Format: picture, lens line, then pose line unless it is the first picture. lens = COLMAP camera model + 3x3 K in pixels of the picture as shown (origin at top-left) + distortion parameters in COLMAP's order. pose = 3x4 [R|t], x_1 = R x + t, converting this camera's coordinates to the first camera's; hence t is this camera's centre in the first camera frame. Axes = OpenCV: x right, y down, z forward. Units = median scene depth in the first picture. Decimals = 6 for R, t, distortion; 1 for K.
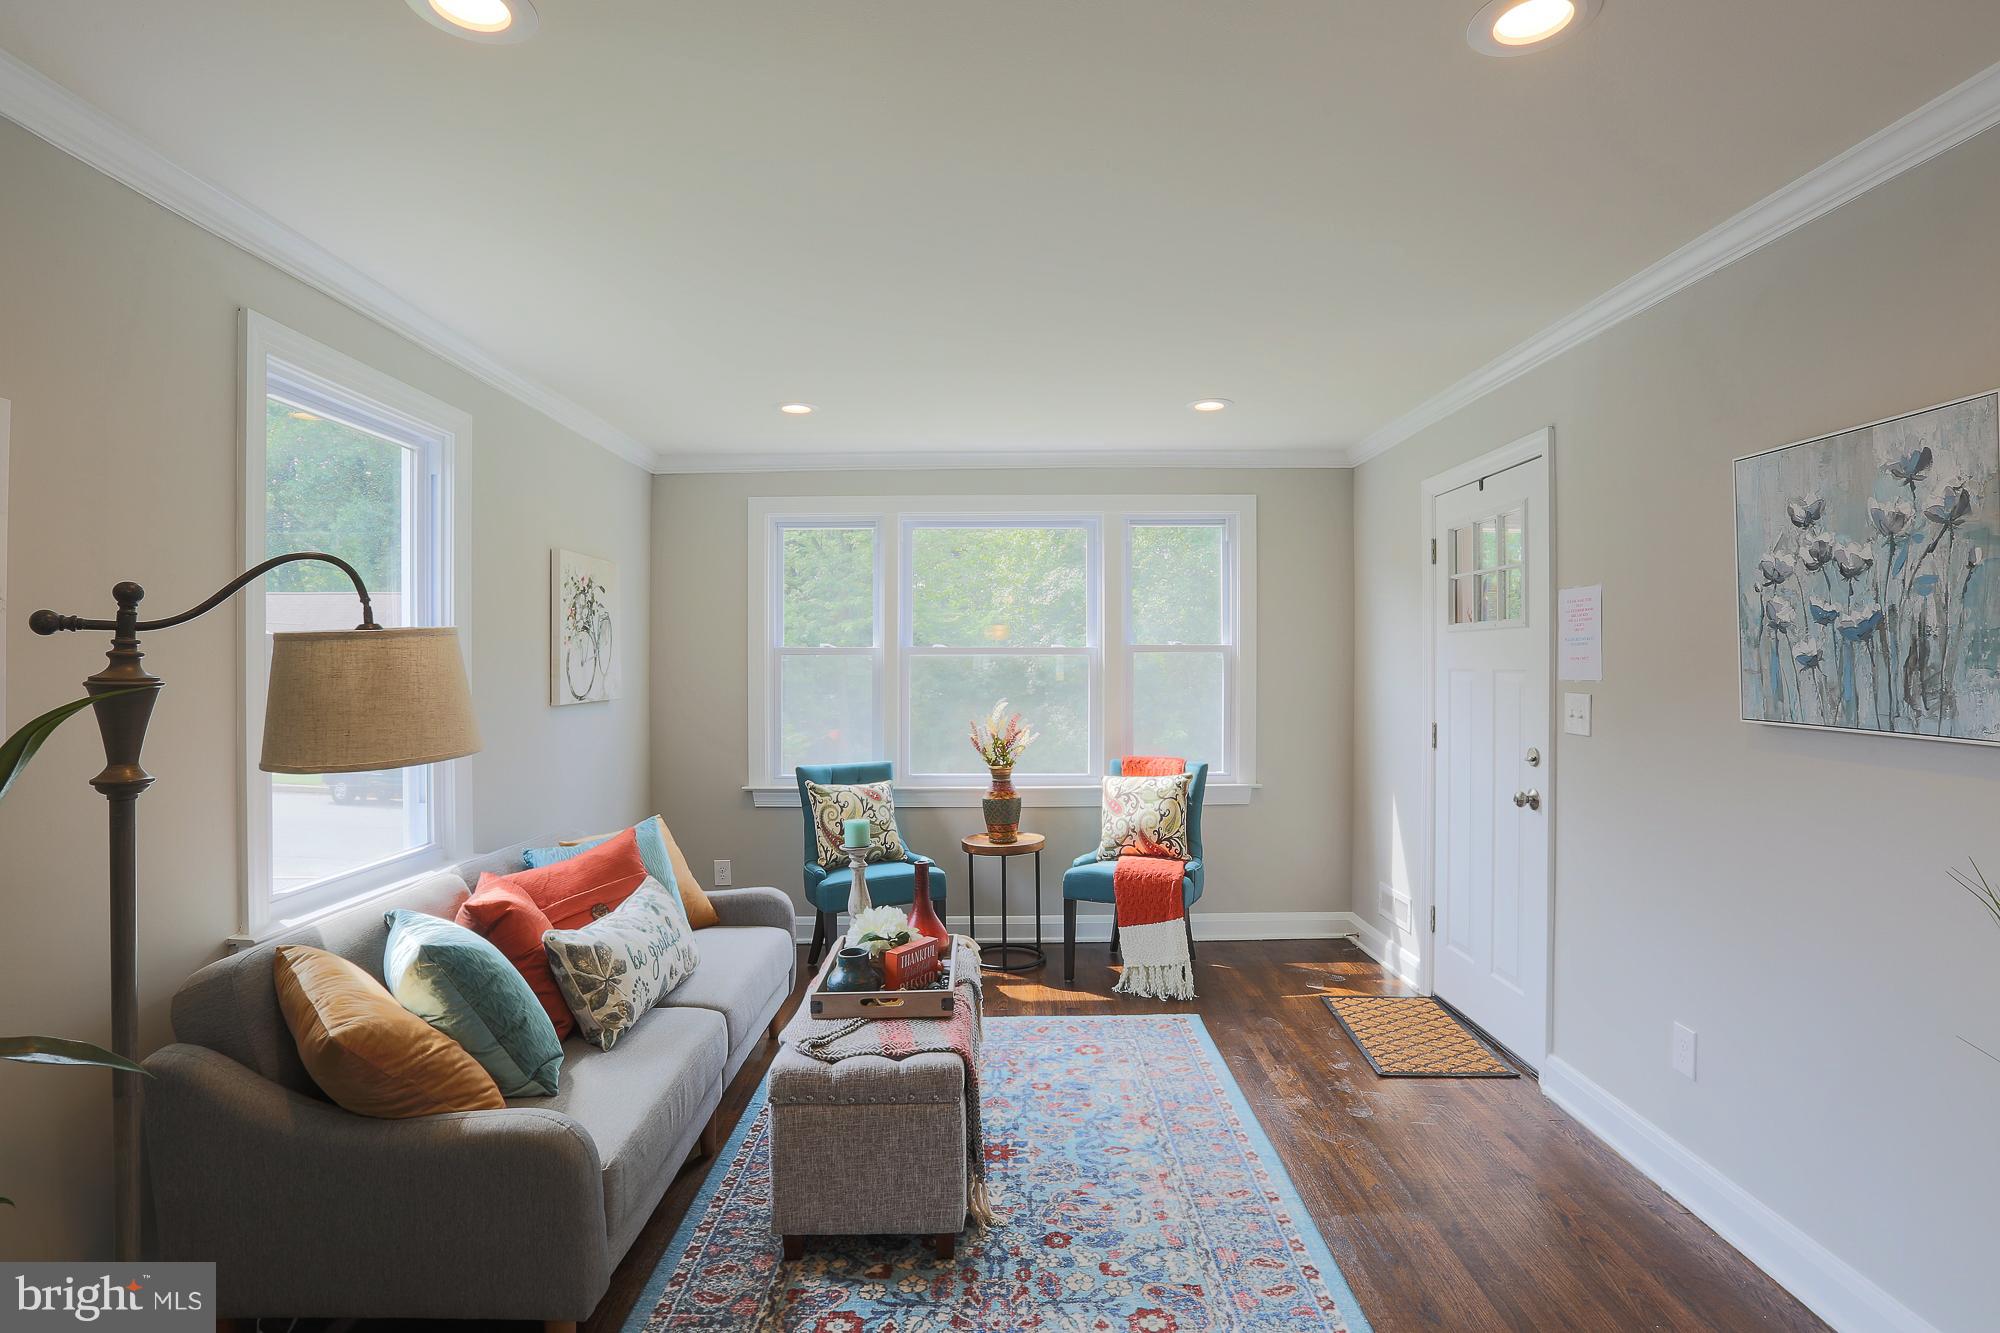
lens RADIAL K [[982.9, 0, 1000.6], [0, 982.9, 659.8], [0, 0, 1]] dist [-0.065917, 0.036731]
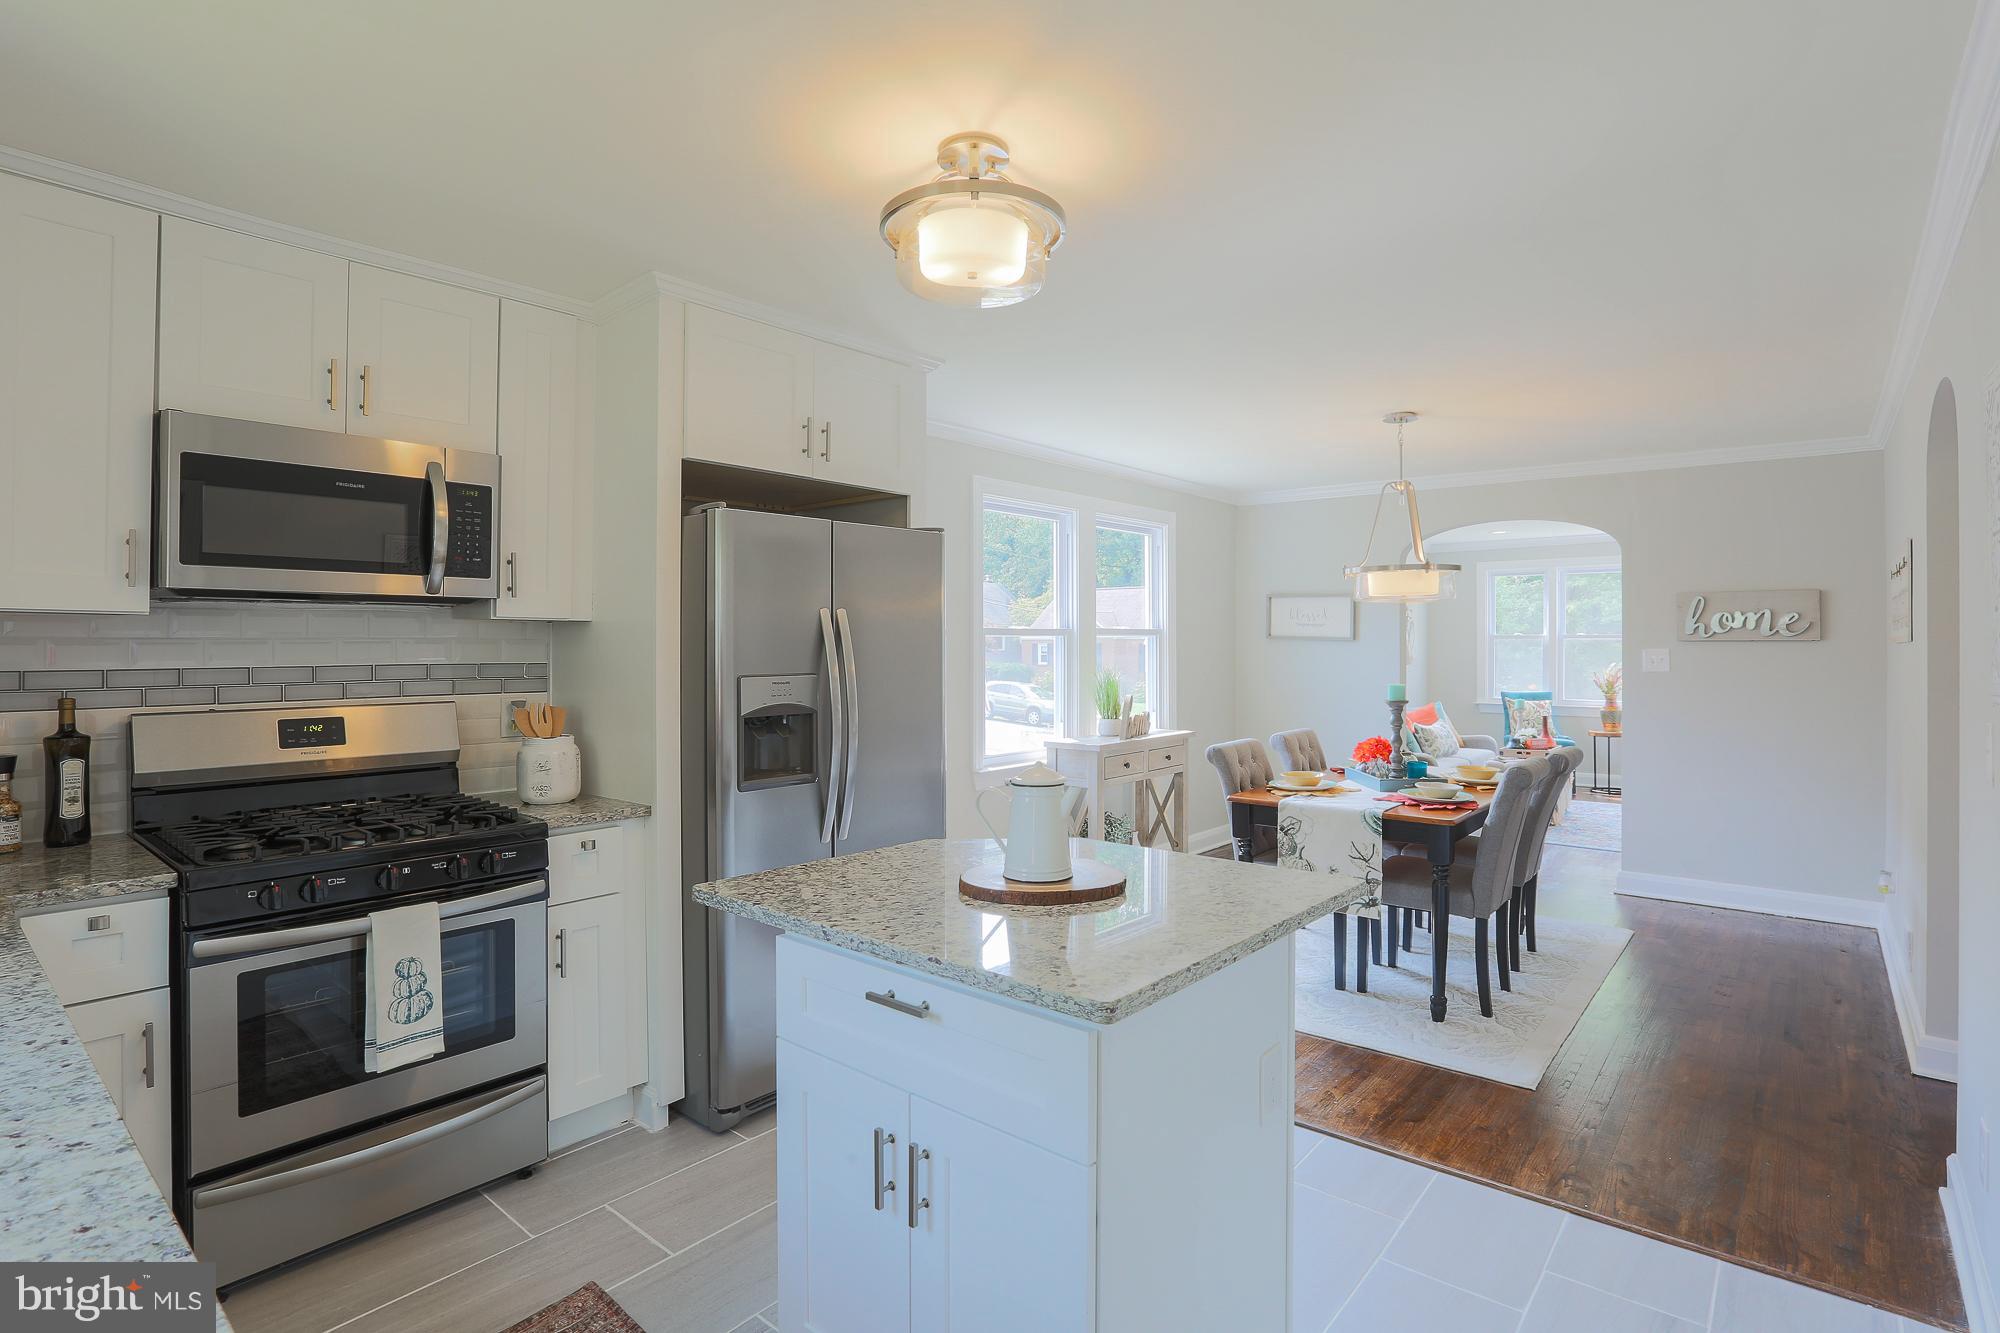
lens RADIAL K [[982.9, 0, 1000.6], [0, 982.9, 659.8], [0, 0, 1]] dist [-0.065917, 0.036731]
pose [[0.753998, 0.015403, -0.656696, 0.558281], [-0.000477, 0.999738, 0.022902, -0.010169], [0.656876, -0.016955, 0.753808, -2.060491]]
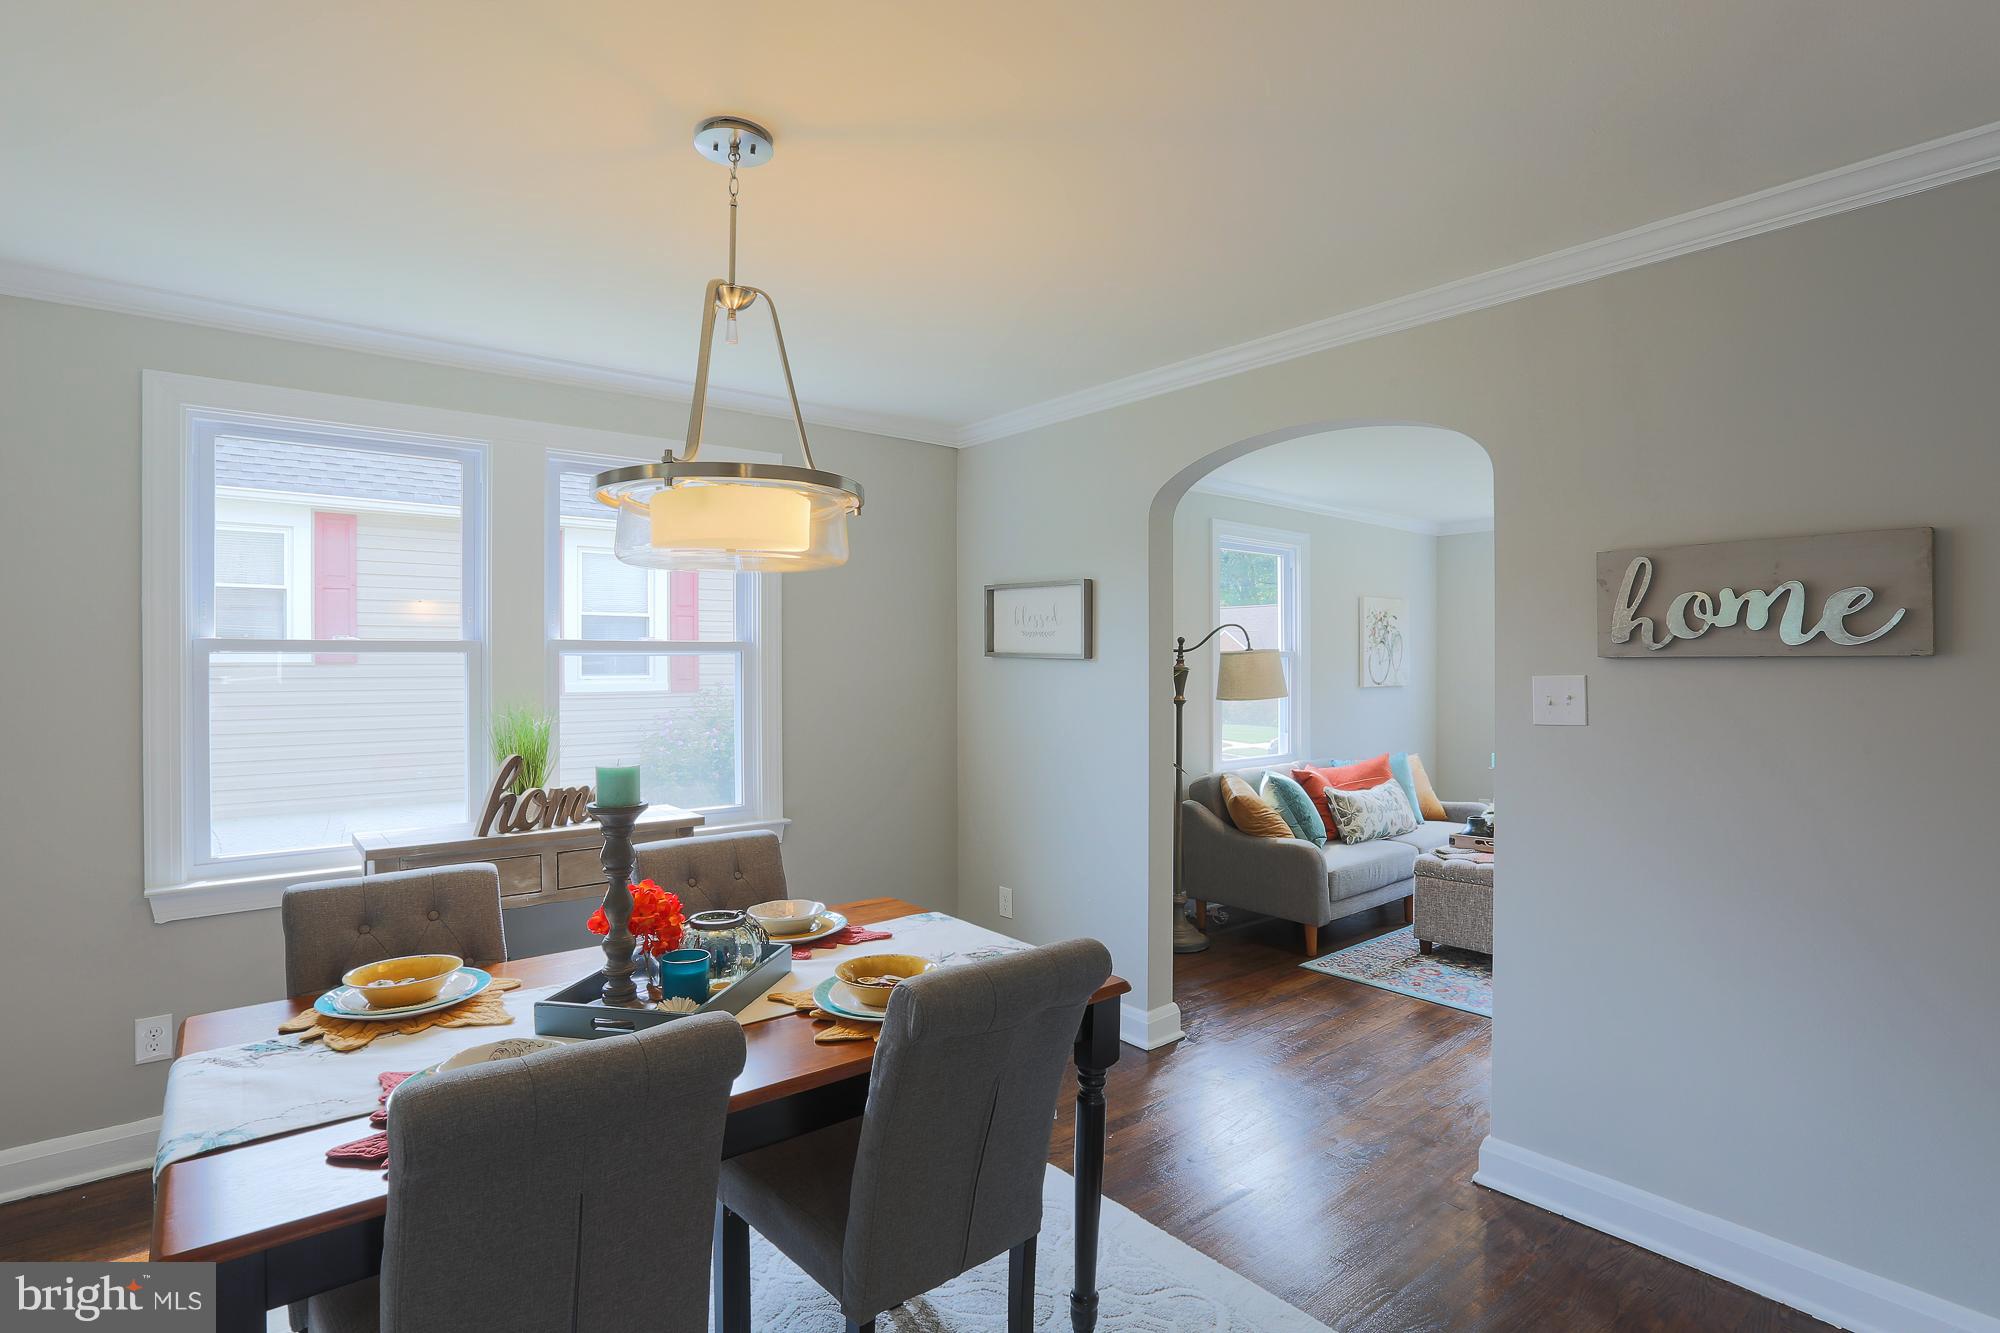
lens RADIAL K [[982.9, 0, 1000.6], [0, 982.9, 659.8], [0, 0, 1]] dist [-0.065917, 0.036731]
pose [[0.628898, 0.000047, -0.777488, 0.651171], [0.000443, 1.000000, 0.000419, -0.003792], [0.777488, -0.000608, 0.628898, -0.794107]]
